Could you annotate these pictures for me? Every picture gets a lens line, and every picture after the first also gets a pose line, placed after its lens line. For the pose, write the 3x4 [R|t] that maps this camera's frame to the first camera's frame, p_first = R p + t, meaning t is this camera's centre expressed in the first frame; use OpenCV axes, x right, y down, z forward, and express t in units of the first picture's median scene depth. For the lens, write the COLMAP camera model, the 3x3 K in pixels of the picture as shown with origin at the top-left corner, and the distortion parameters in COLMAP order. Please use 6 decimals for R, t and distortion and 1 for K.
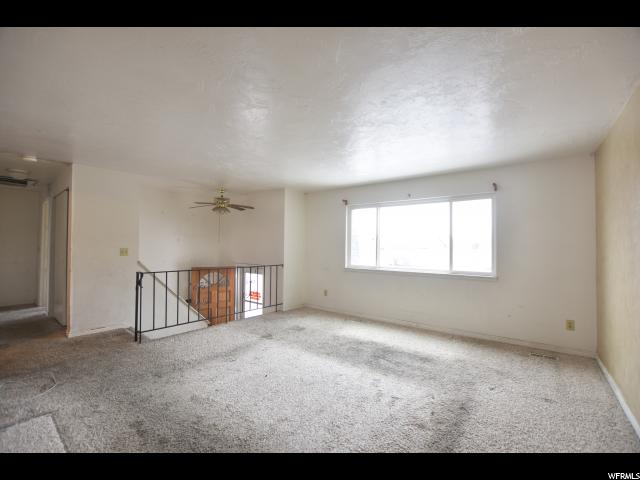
lens RADIAL K [[284.9, 0, 318.7], [0, 284.9, 241.8], [0, 0, 1]] dist [-0.017369, 0.000204]
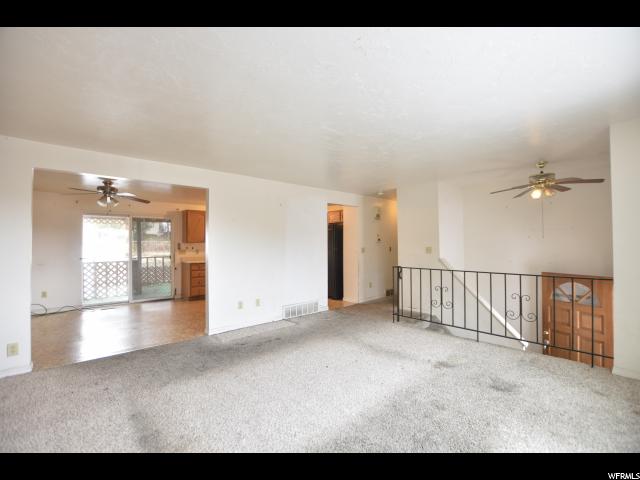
lens RADIAL K [[284.9, 0, 318.7], [0, 284.9, 241.8], [0, 0, 1]] dist [-0.017369, 0.000204]
pose [[-0.173354, -0.021169, -0.984632, 0.571014], [0.024558, 0.999365, -0.025809, 0.020342], [0.984553, -0.028655, -0.172724, 0.758930]]
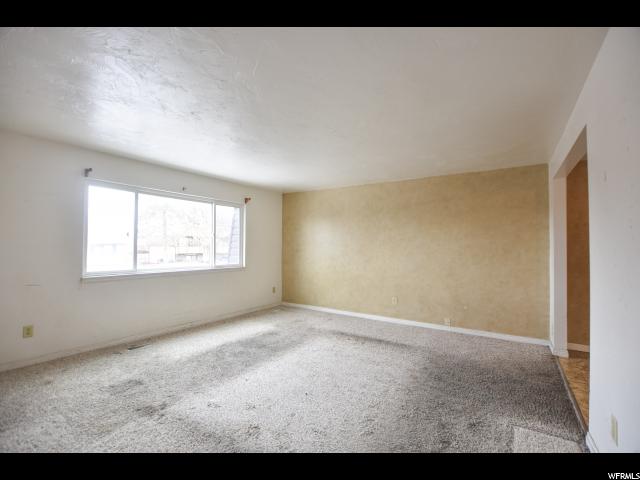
lens RADIAL K [[284.9, 0, 318.7], [0, 284.9, 241.8], [0, 0, 1]] dist [-0.017369, 0.000204]
pose [[-0.074370, 0.007334, 0.997204, -0.695231], [-0.027270, 0.999584, -0.009385, 0.005788], [-0.996858, -0.027891, -0.074139, 0.675593]]
